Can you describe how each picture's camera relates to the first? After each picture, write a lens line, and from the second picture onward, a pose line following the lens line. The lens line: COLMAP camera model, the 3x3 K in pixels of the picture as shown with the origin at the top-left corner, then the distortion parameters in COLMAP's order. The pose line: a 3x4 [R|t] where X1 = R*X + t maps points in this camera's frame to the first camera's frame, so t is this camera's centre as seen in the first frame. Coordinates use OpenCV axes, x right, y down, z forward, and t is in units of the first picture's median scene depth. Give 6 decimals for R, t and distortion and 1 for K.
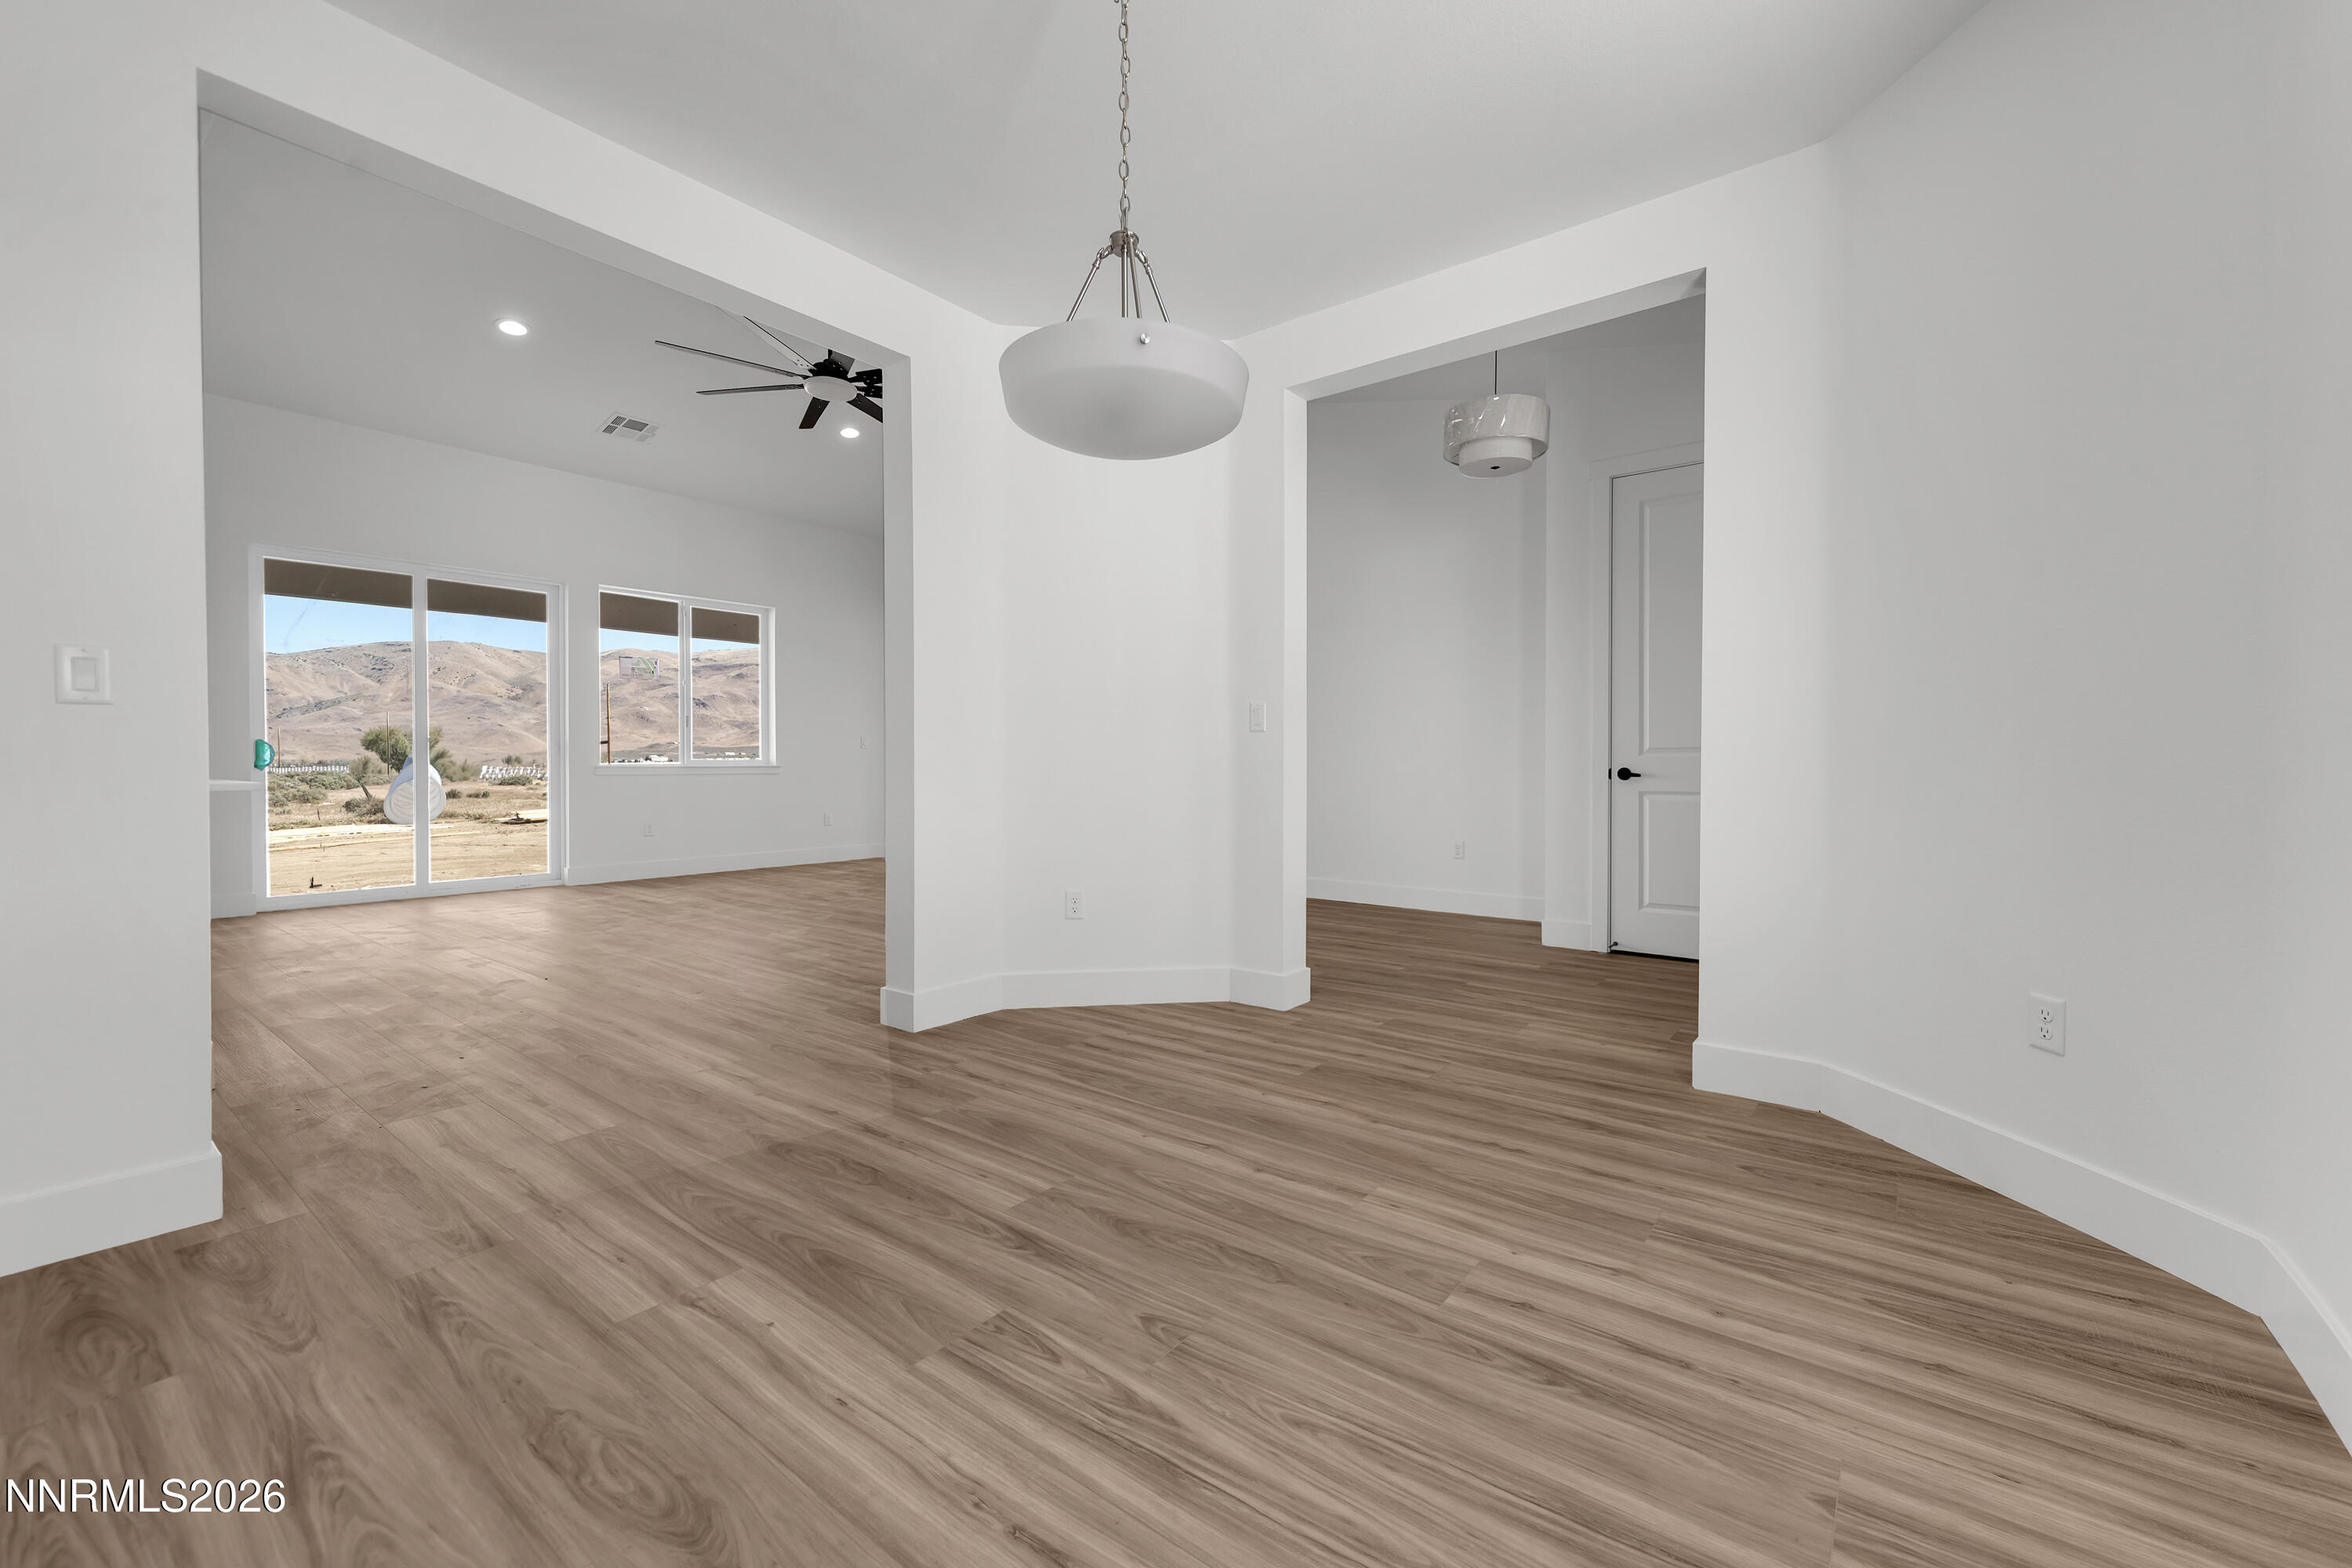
lens RADIAL K [[986.0, 0, 1197.4], [0, 986.0, 786.0], [0, 0, 1]] dist [0.006946, -0.000342]
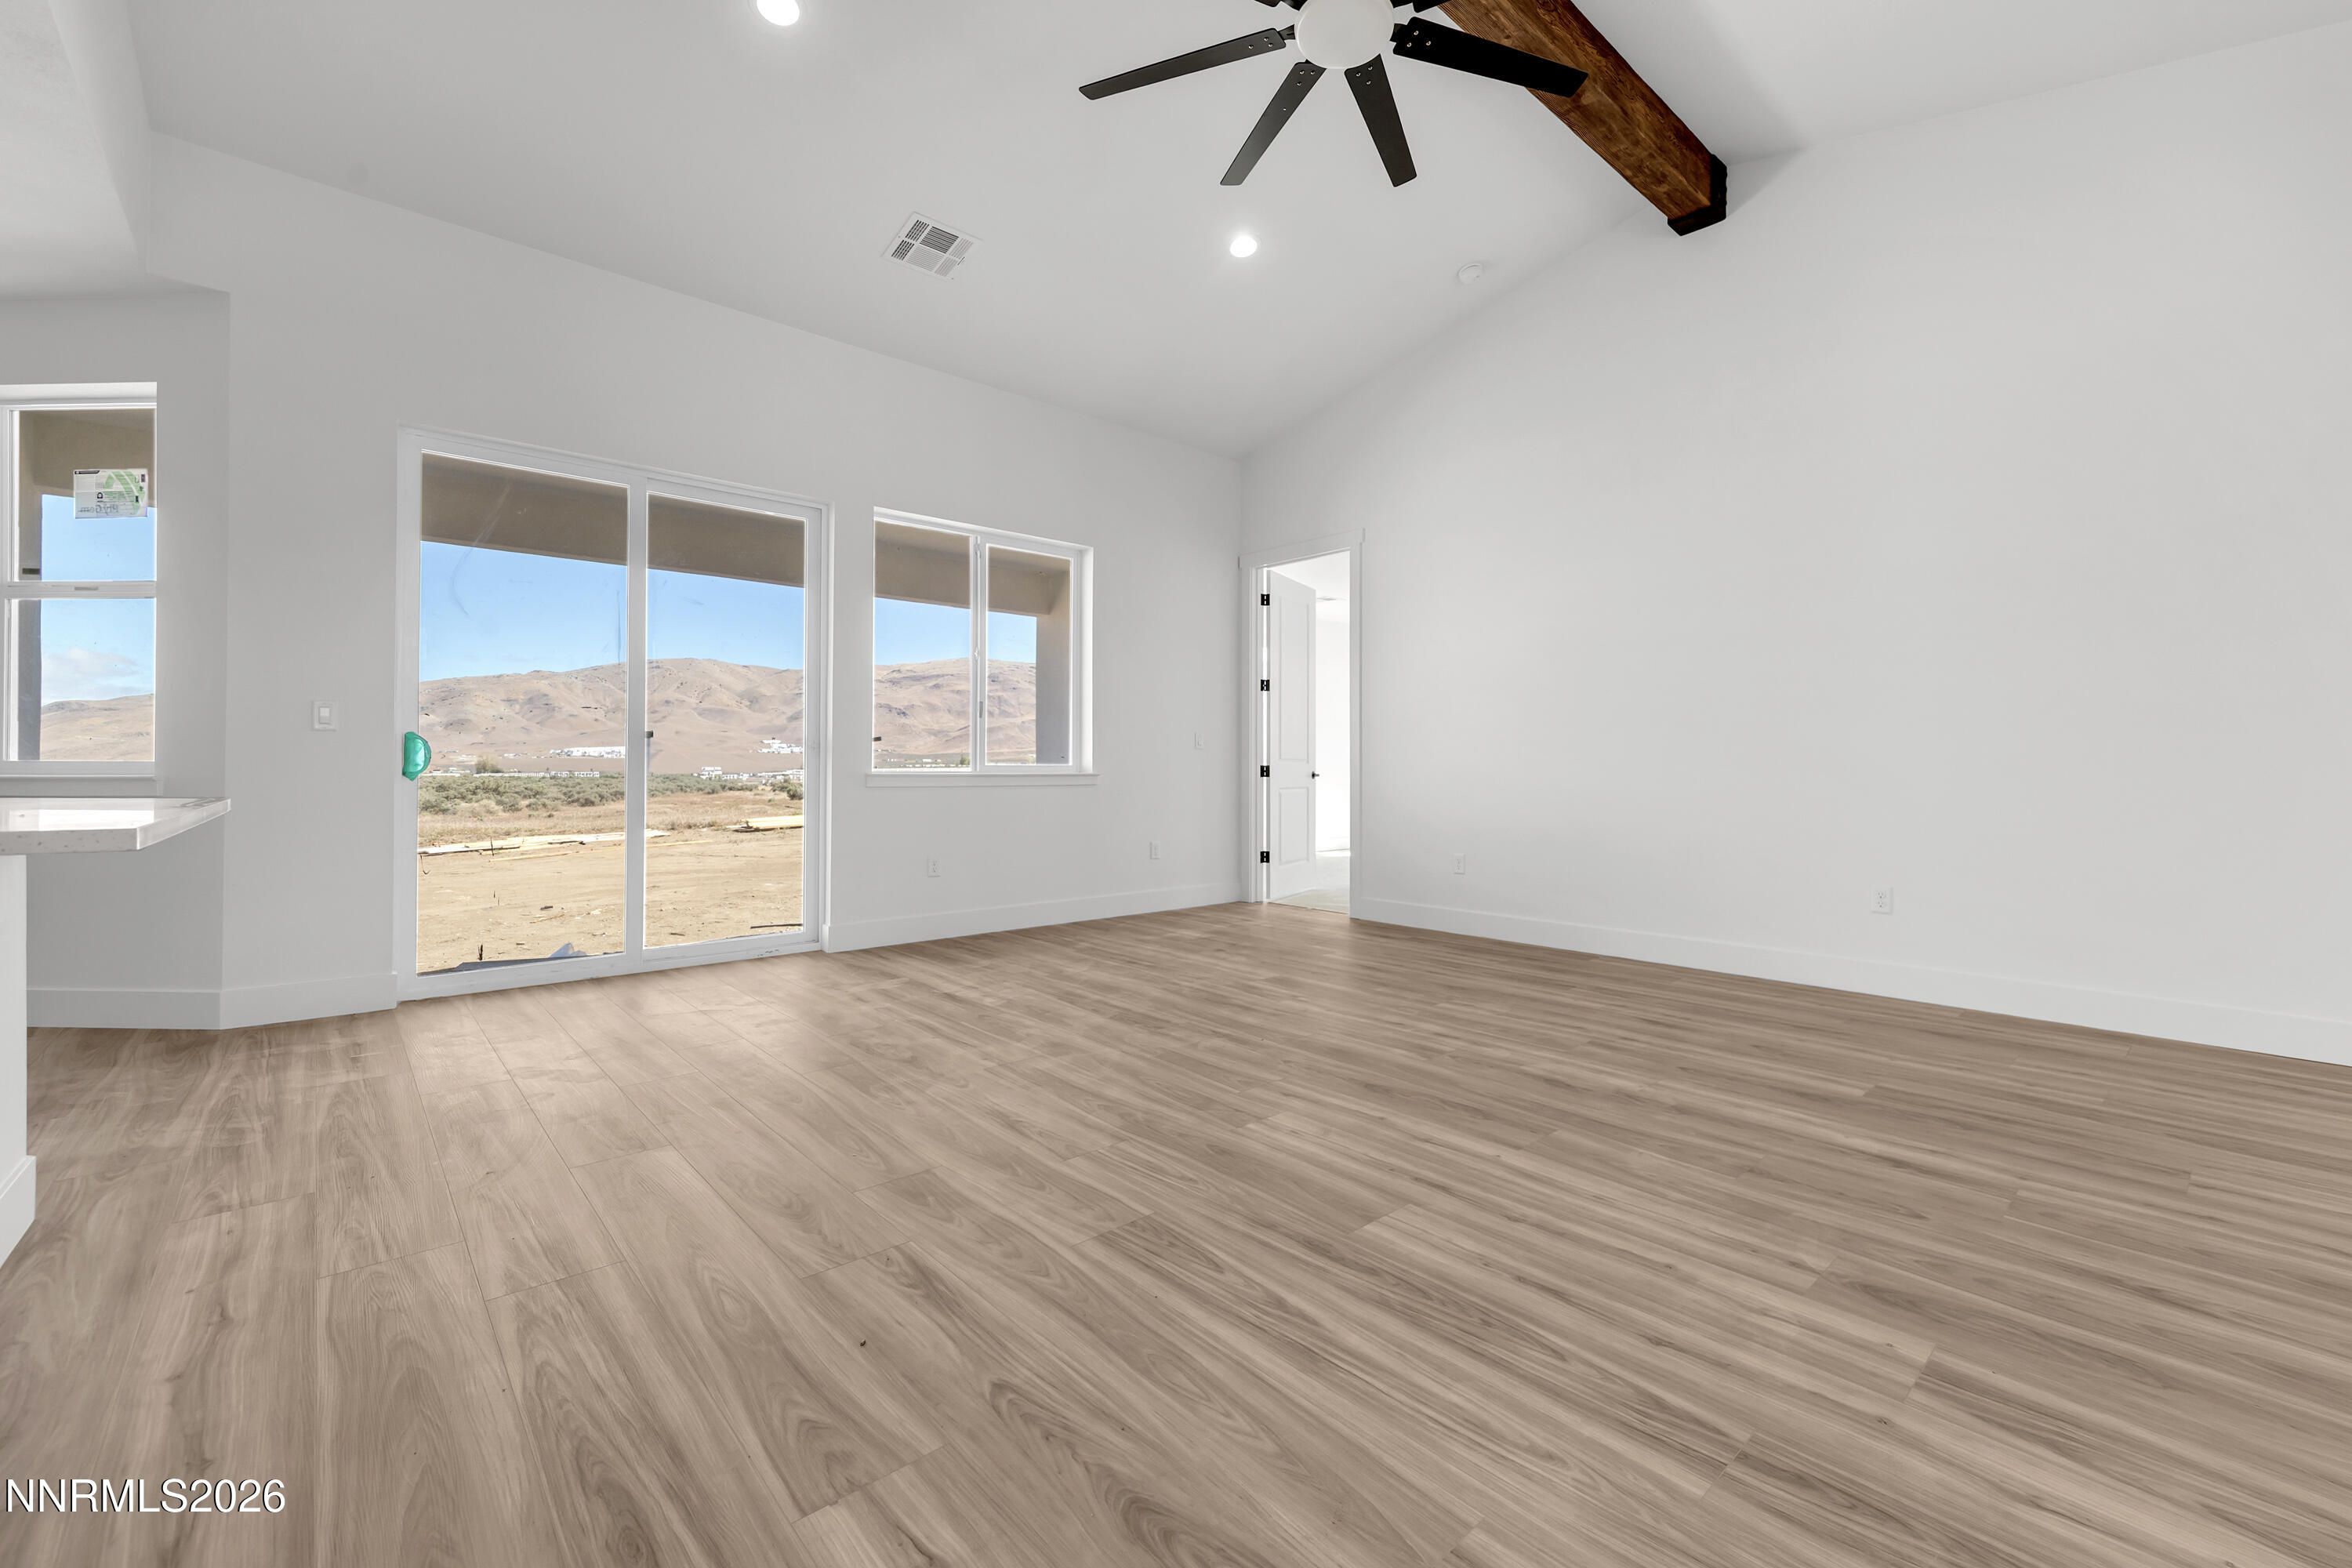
lens RADIAL K [[986.0, 0, 1177.8], [0, 986.0, 771.3], [0, 0, 1]] dist [0.006946, -0.000342]
pose [[0.982432, 0.001204, -0.186618, -0.237052], [-0.005249, 0.999762, -0.021180, -0.007751], [0.186549, 0.021787, 0.982204, 0.326734]]
